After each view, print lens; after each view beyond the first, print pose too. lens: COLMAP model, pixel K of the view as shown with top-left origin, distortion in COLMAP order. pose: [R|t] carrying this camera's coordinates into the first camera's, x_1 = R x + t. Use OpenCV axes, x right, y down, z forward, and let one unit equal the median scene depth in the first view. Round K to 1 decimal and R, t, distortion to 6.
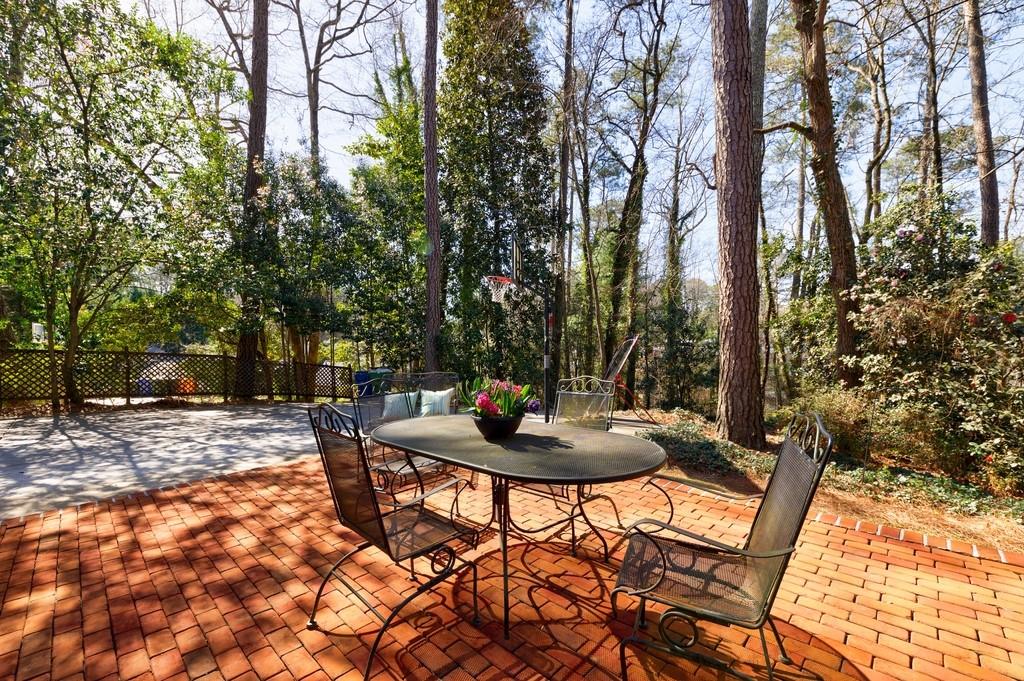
lens RADIAL K [[443.3, 0, 512.0], [0, 443.3, 340.5], [0, 0, 1]] dist [0.023904, -0.014014]
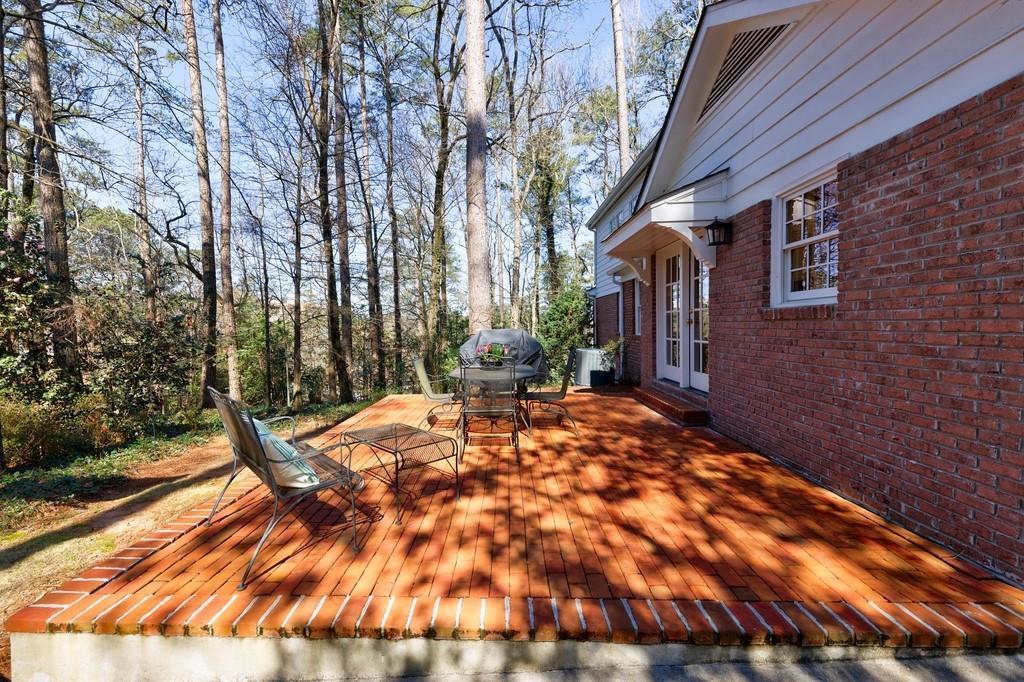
lens RADIAL K [[443.3, 0, 512.0], [0, 443.3, 341.0], [0, 0, 1]] dist [0.023904, -0.014014]
pose [[-0.710645, 0.016289, 0.703362, -1.267724], [0.031773, 0.999455, 0.008956, 0.057945], [-0.702833, 0.028712, -0.710775, 1.961949]]
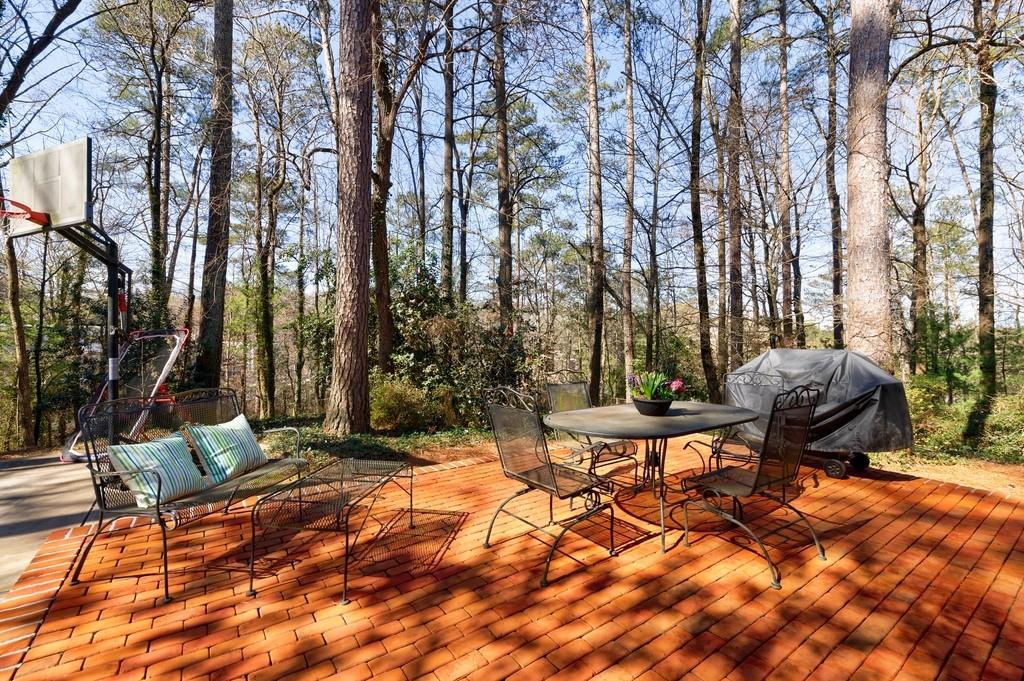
lens RADIAL K [[443.3, 0, 512.0], [0, 443.3, 340.5], [0, 0, 1]] dist [0.023904, -0.014014]
pose [[0.154063, 0.023235, 0.987788, -1.118178], [-0.016286, 0.999647, -0.020974, 0.030887], [-0.987927, -0.012856, 0.154388, 0.987506]]
